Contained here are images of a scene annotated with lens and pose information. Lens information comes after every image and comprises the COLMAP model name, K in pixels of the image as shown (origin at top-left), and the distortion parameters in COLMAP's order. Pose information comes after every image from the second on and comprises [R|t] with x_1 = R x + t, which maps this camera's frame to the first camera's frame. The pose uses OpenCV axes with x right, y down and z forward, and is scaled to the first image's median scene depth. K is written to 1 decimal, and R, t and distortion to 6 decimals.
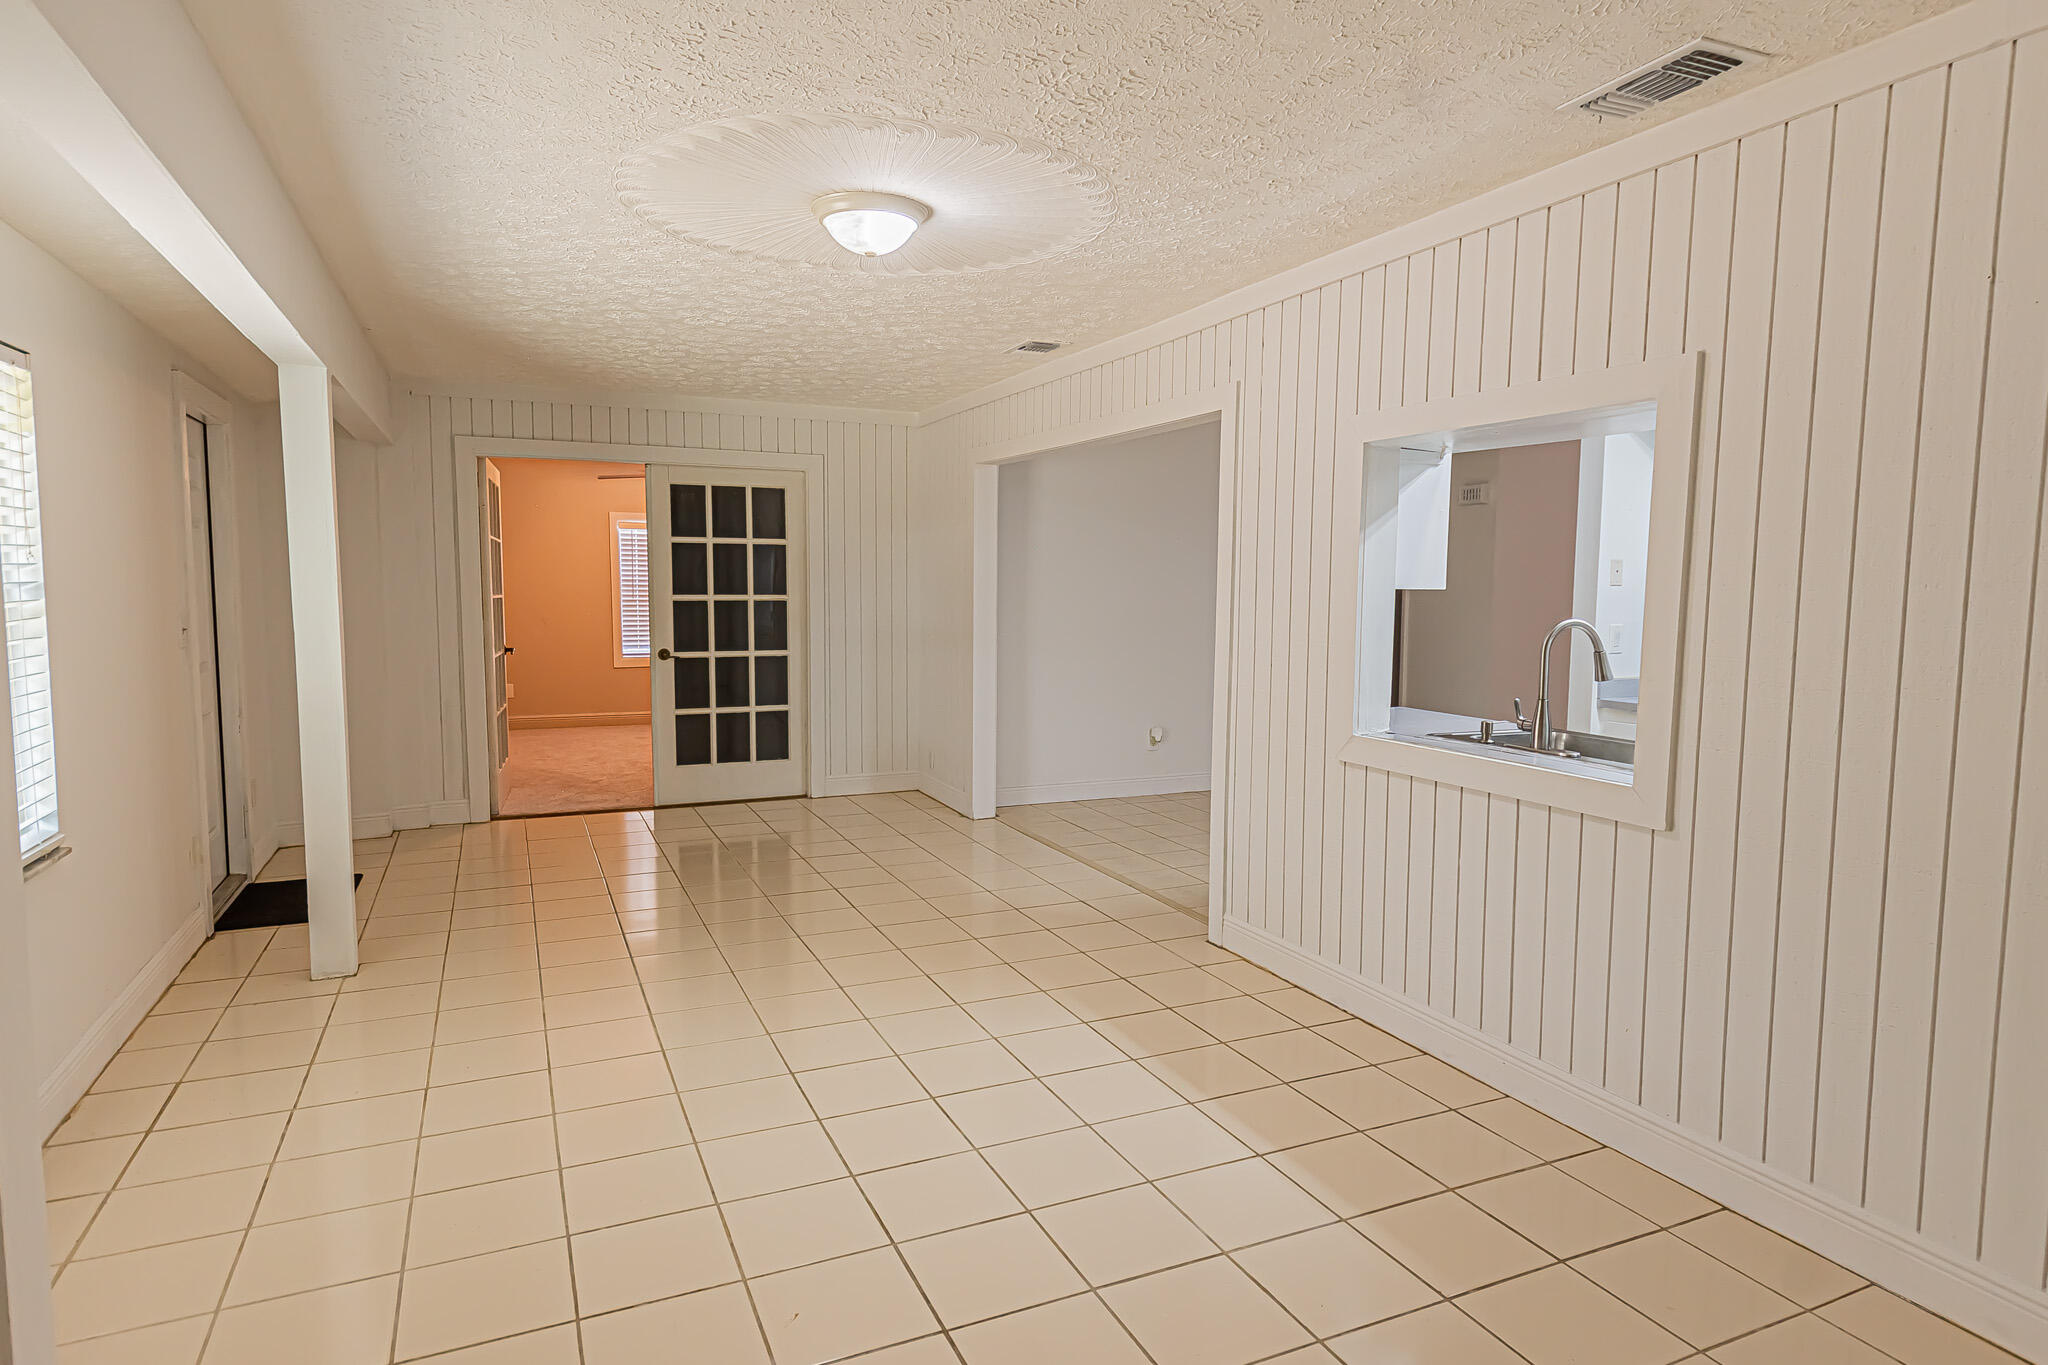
lens RADIAL K [[1164.2, 0, 1040.0], [0, 1164.2, 678.5], [0, 0, 1]] dist [0.010179, -0.001616]
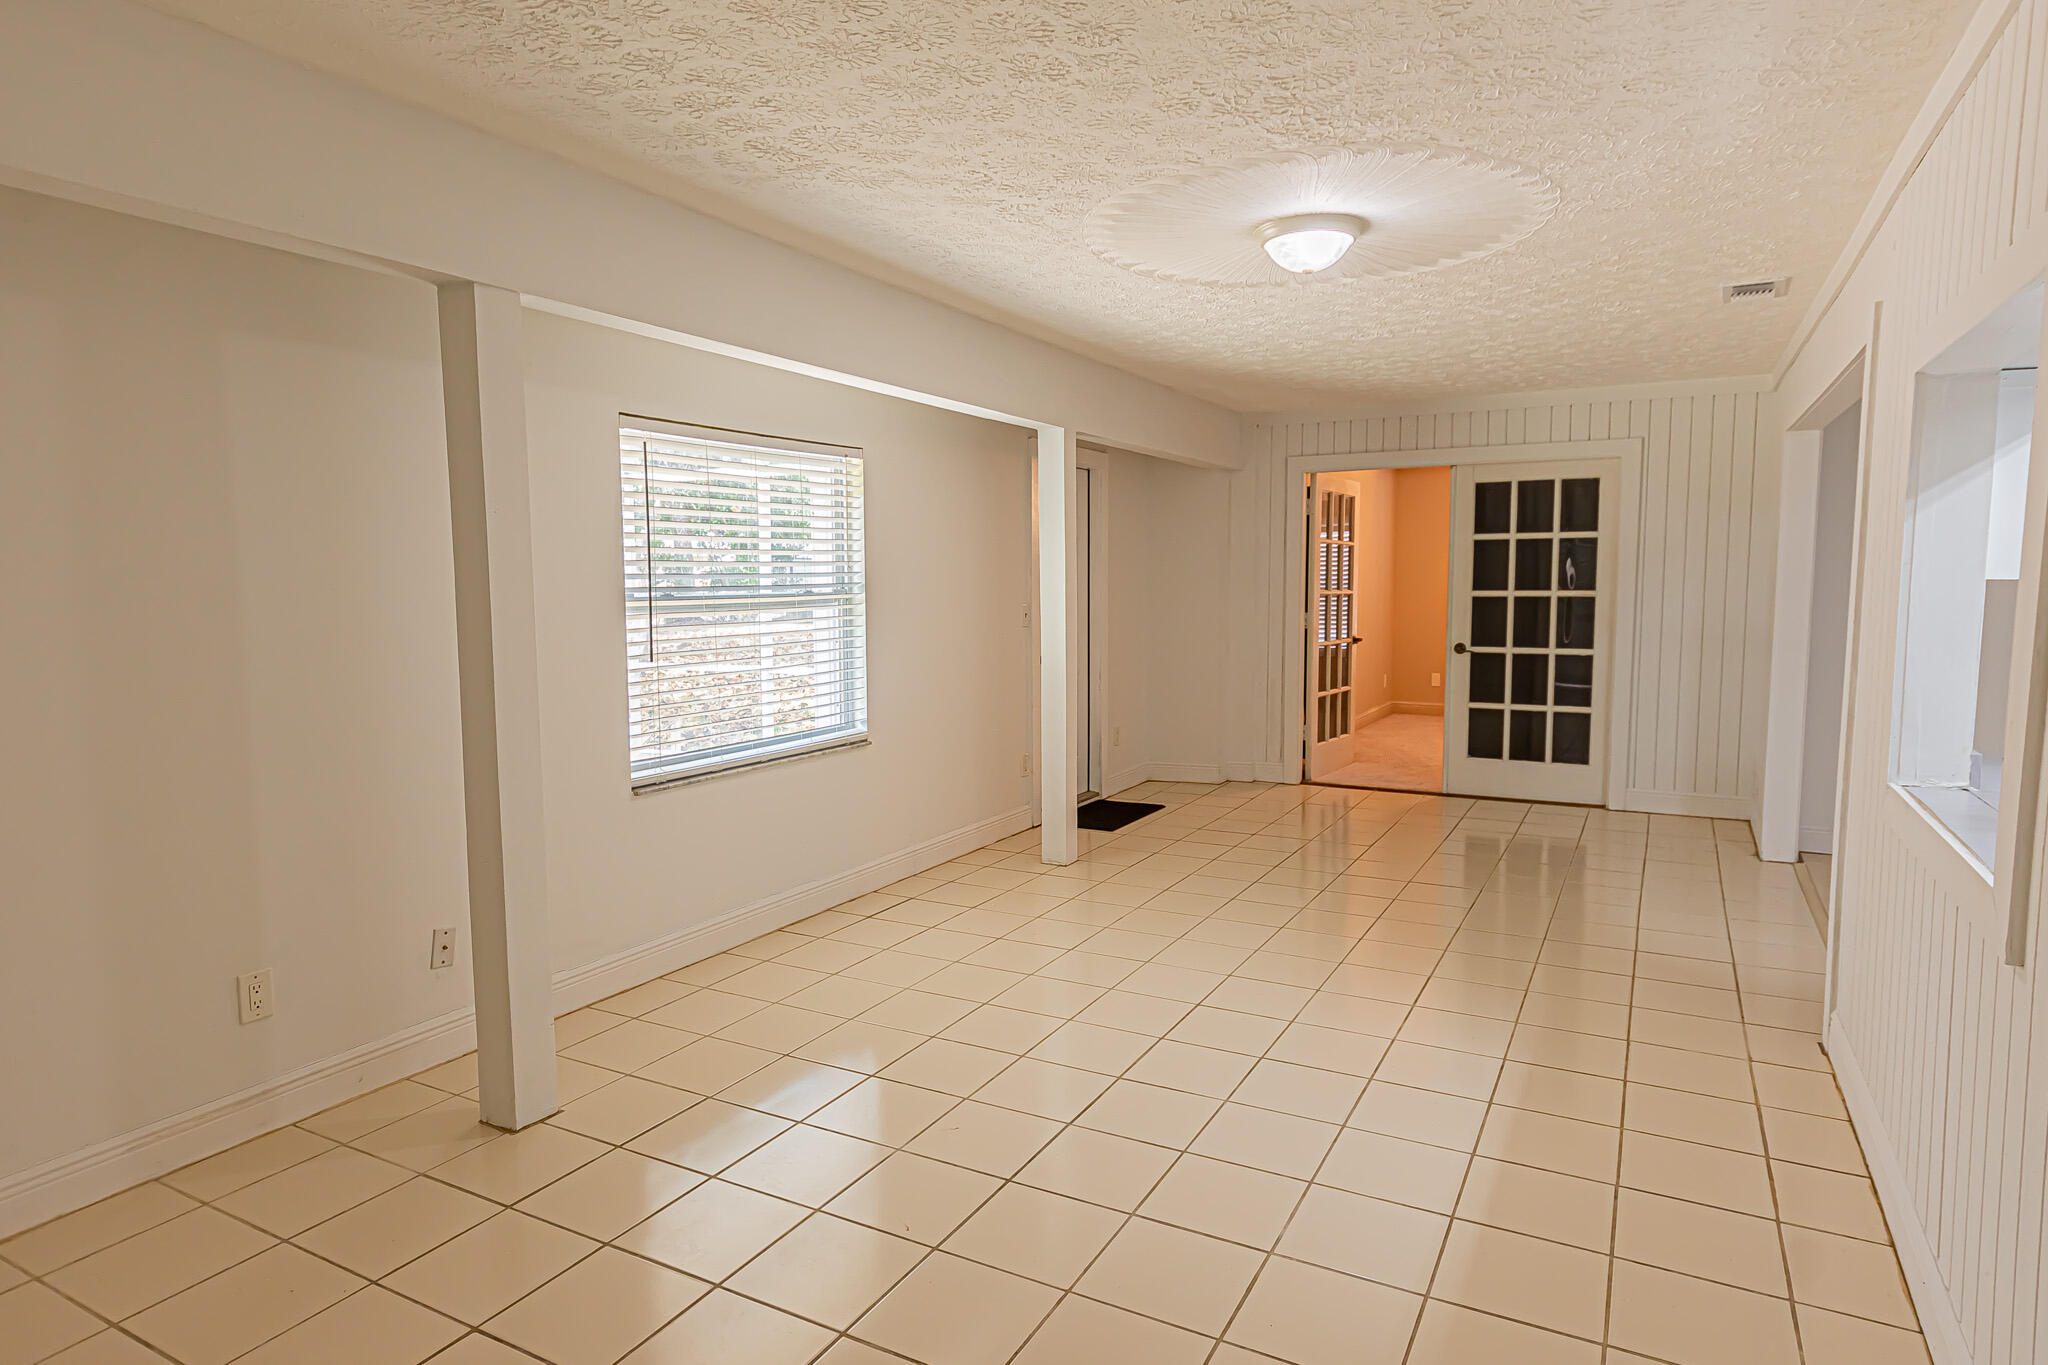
lens RADIAL K [[1164.2, 0, 1046.2], [0, 1164.2, 678.5], [0, 0, 1]] dist [0.010179, -0.001616]
pose [[0.606498, 0.058822, -0.792906, 0.273103], [-0.057284, 0.997901, 0.030212, -0.004249], [0.793019, 0.027097, 0.608594, 0.078021]]
